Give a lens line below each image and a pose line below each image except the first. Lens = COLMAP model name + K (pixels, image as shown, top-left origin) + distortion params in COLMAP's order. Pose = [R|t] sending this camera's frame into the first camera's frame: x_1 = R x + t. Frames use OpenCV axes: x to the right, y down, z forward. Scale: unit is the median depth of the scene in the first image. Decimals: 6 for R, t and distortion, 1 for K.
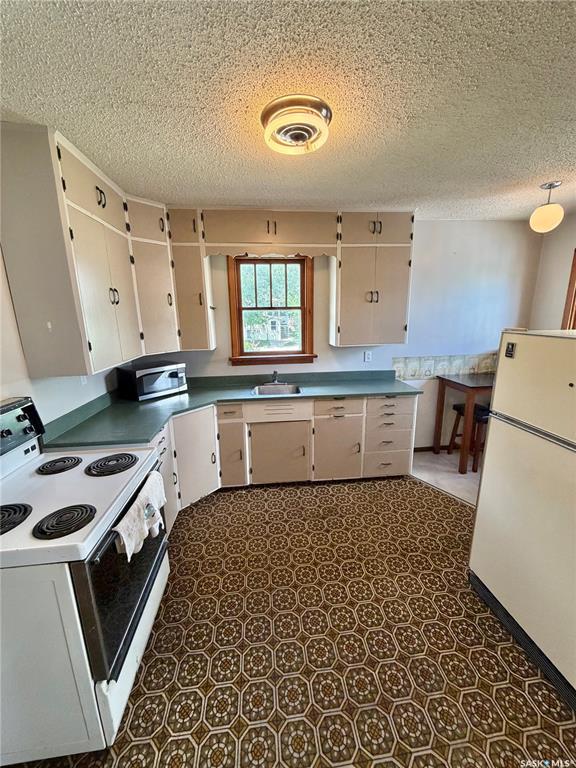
lens RADIAL K [[305.8, 0, 288.0], [0, 305.8, 384.0], [0, 0, 1]] dist [0.001327, 0.000164]
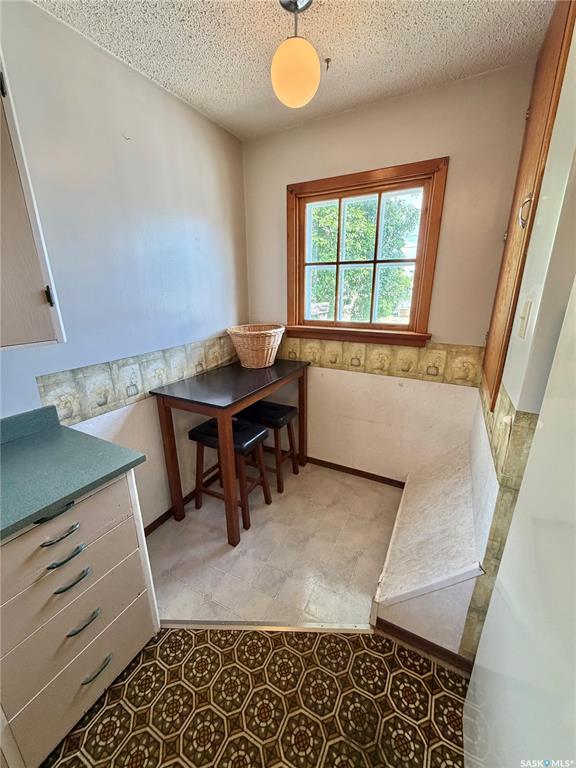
lens RADIAL K [[305.8, 0, 288.0], [0, 305.8, 384.0], [0, 0, 1]] dist [0.001327, 0.000164]
pose [[0.569522, -0.233994, 0.787966, 0.209447], [0.180270, 0.970843, 0.158007, -0.079365], [-0.801965, 0.052058, 0.595099, 0.494696]]
